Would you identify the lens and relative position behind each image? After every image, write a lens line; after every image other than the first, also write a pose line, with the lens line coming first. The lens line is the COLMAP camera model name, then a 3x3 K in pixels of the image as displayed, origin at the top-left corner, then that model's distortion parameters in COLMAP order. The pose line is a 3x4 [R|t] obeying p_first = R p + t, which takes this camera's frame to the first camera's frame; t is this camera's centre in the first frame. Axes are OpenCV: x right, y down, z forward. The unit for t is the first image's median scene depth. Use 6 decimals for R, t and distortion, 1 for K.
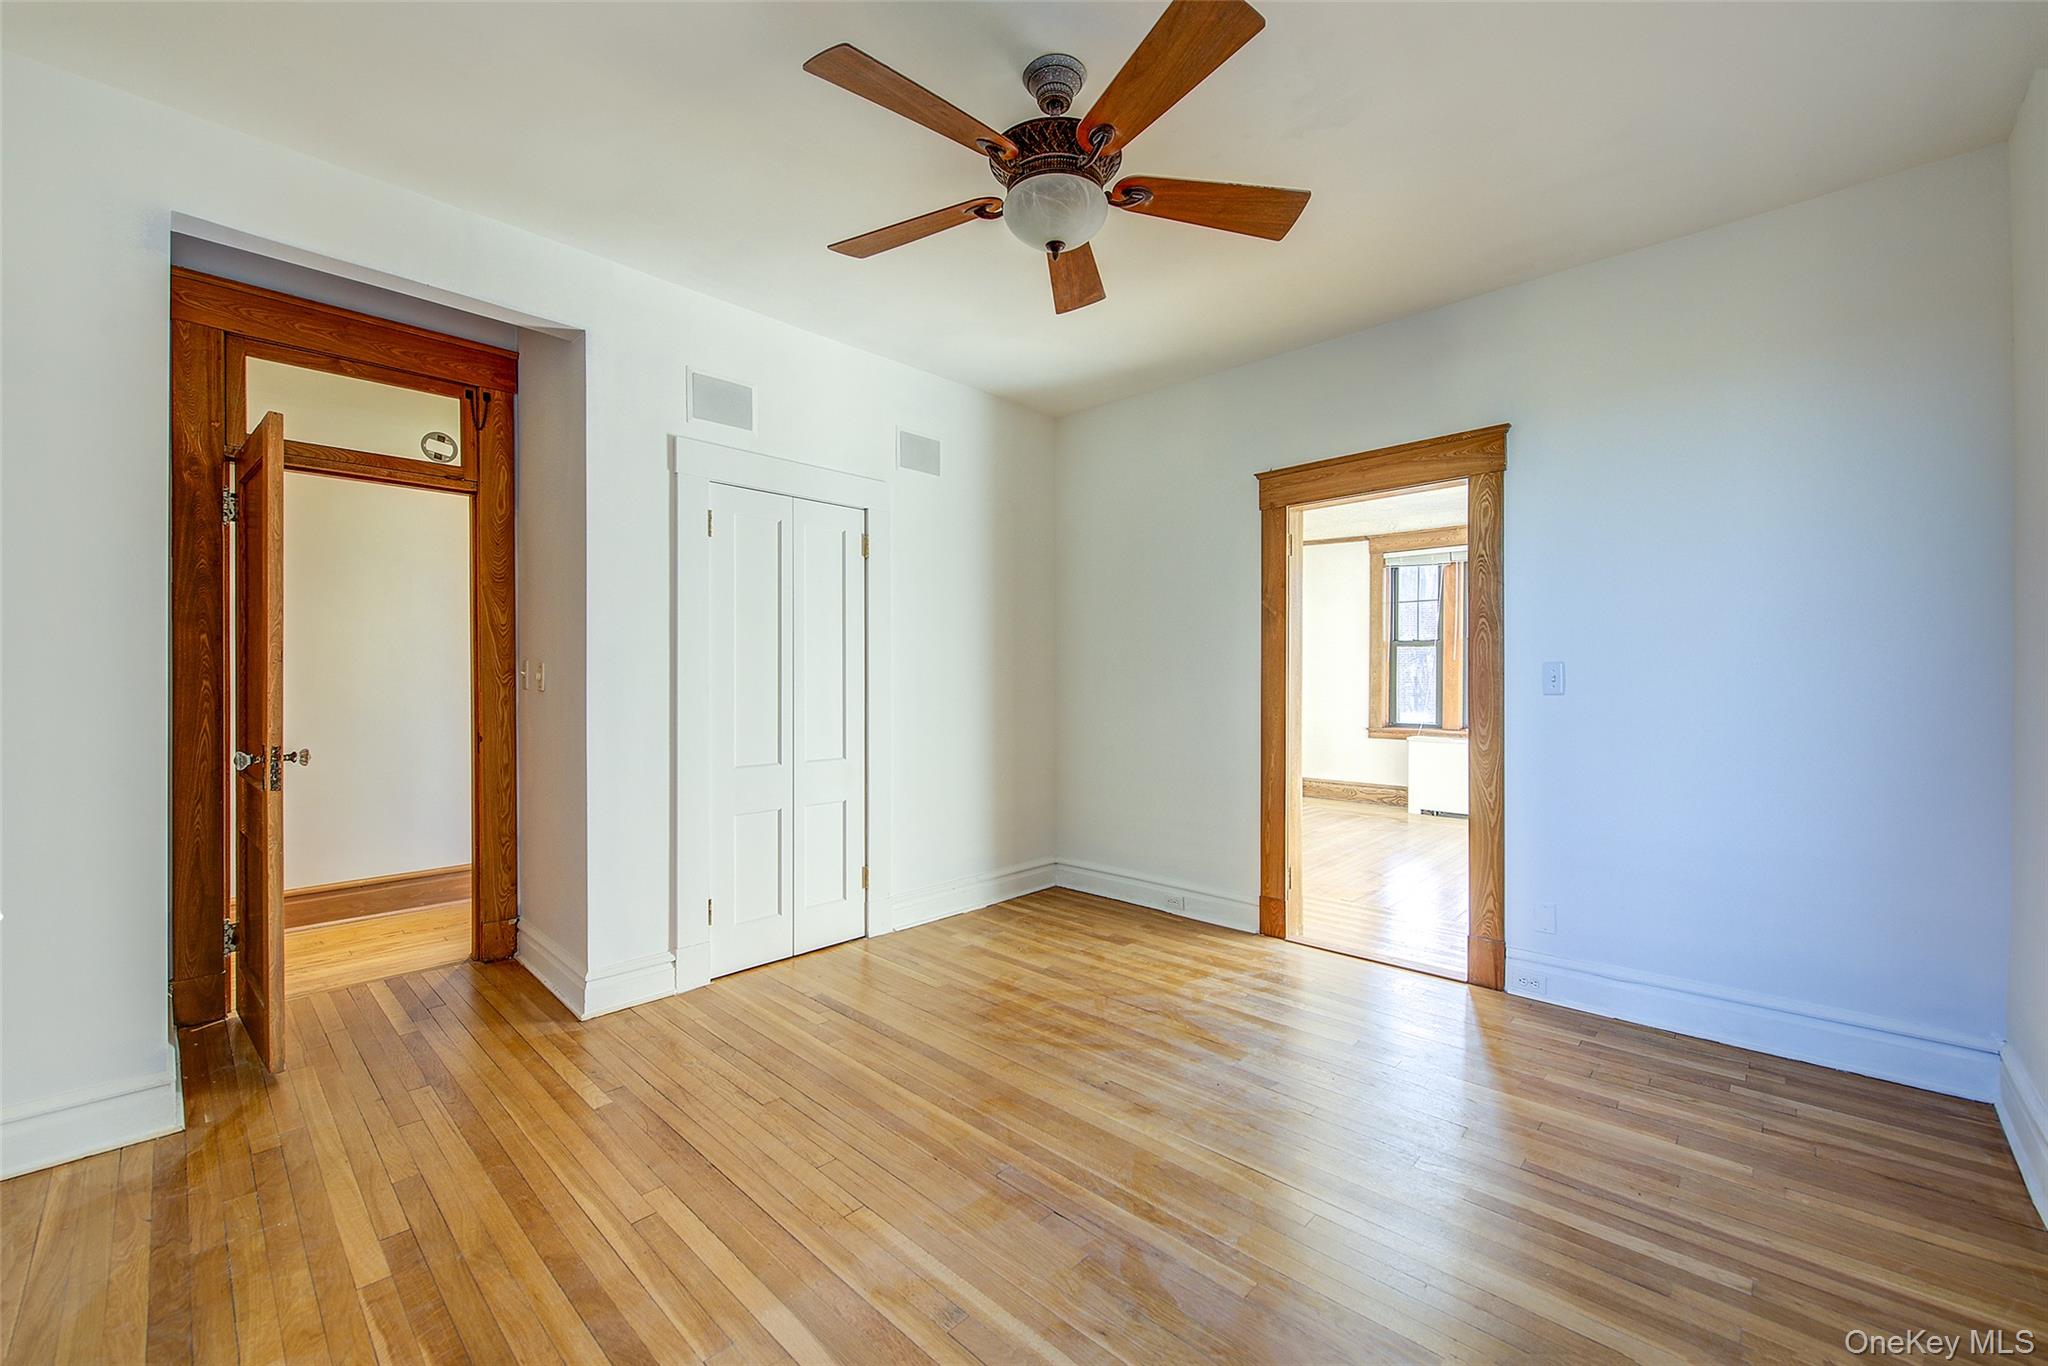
lens RADIAL K [[817.5, 0, 1021.3], [0, 817.5, 688.6], [0, 0, 1]] dist [-0.000390, -0.000358]
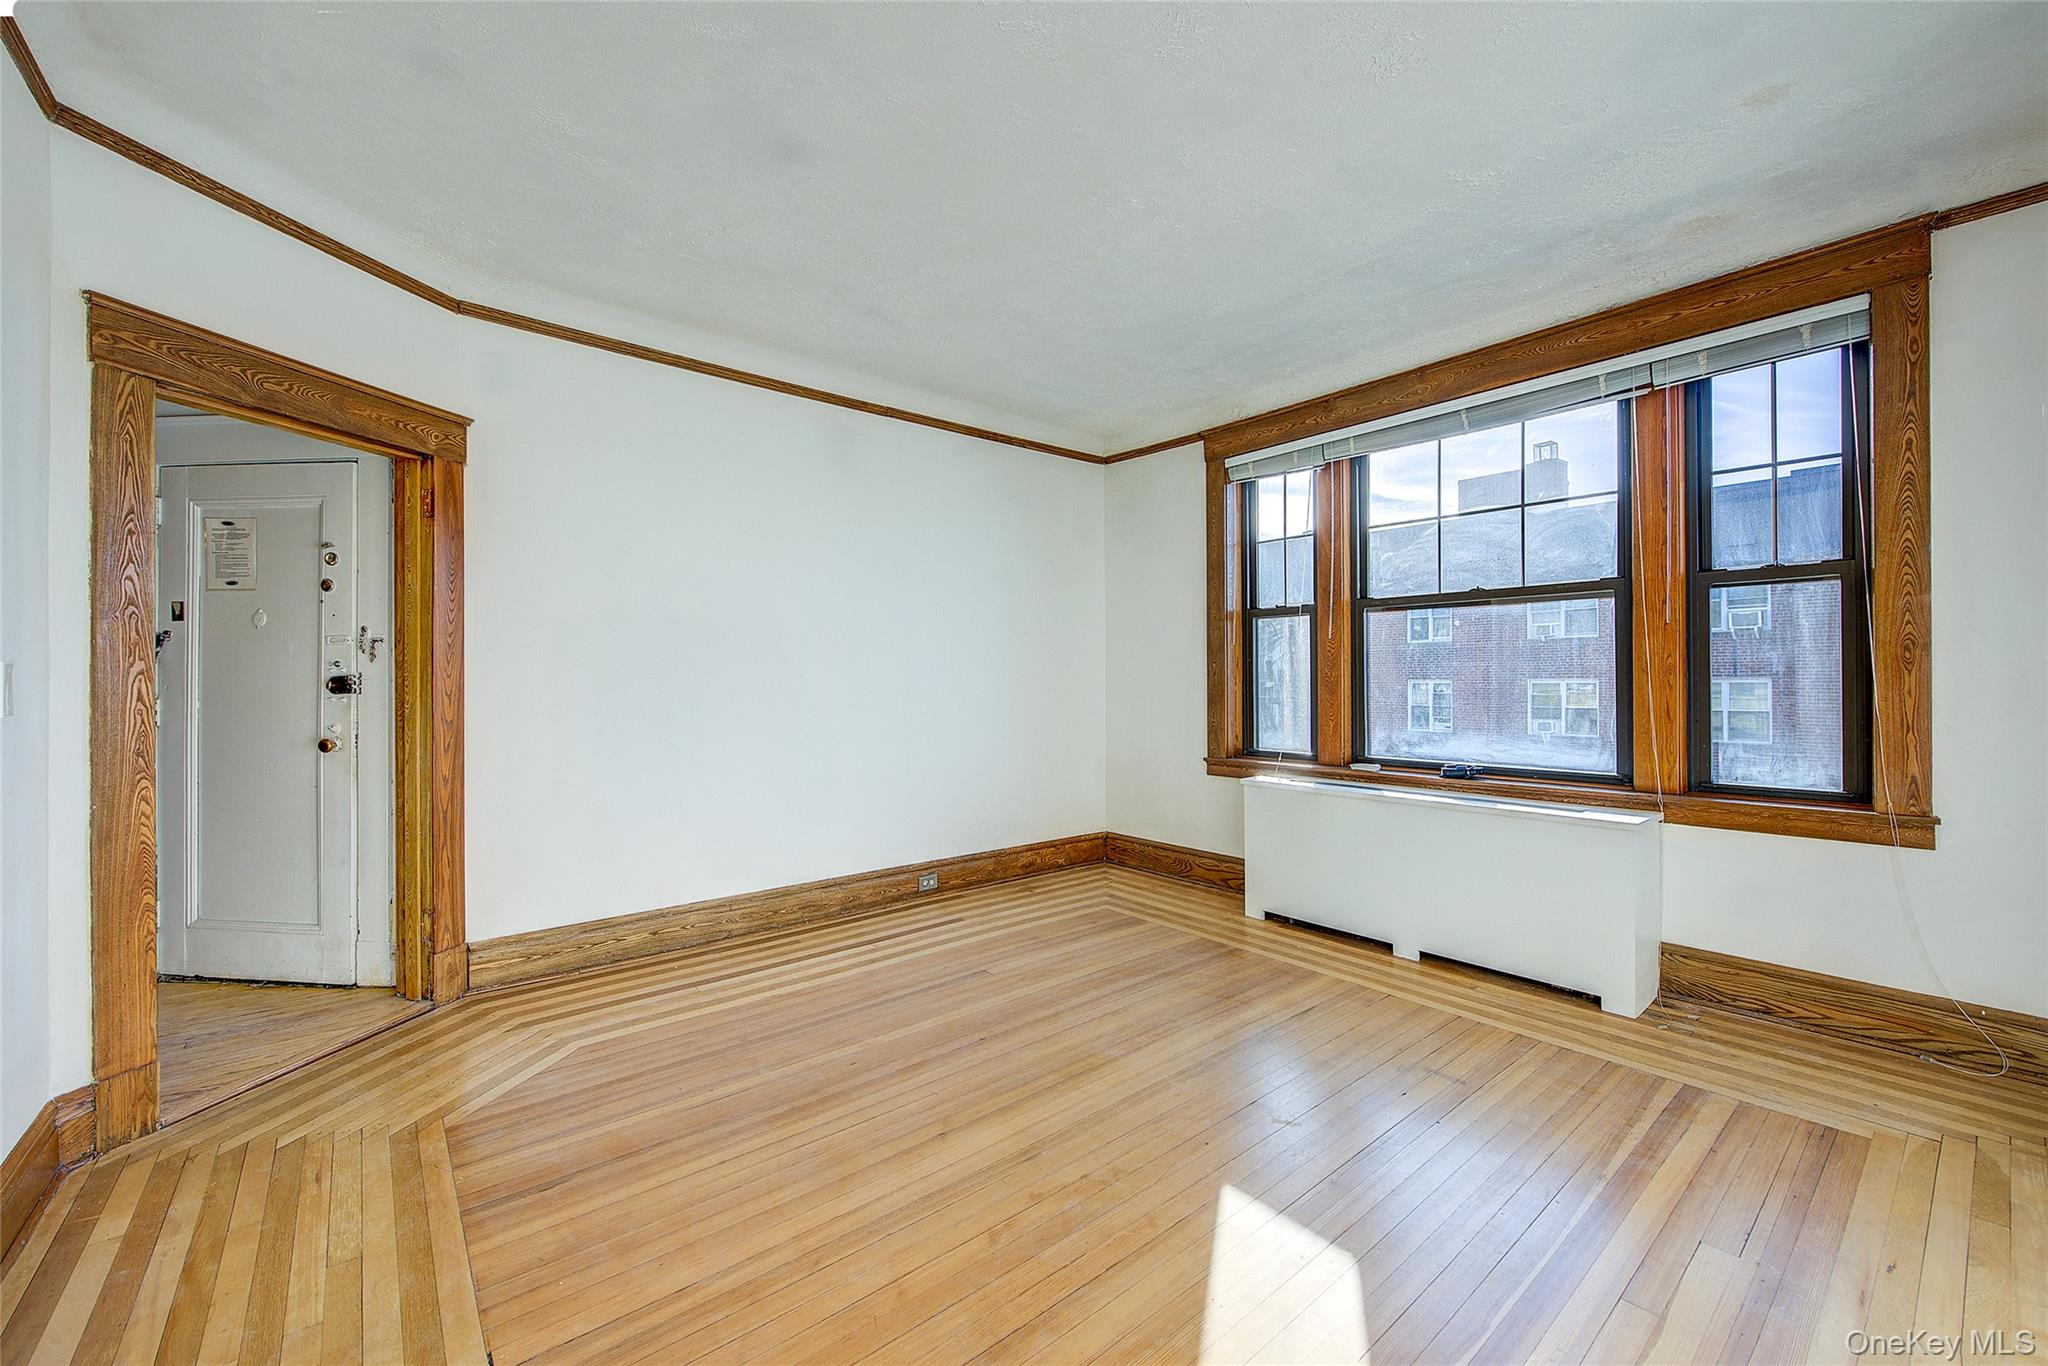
lens RADIAL K [[806.2, 0, 1024.0], [0, 806.2, 683.0], [0, 0, 1]] dist [0.001261, -0.000780]
pose [[0.993108, -0.002584, -0.117173, 0.635831], [0.001791, 0.999975, -0.006874, -0.002998], [0.117187, 0.006616, 0.993088, 0.713384]]
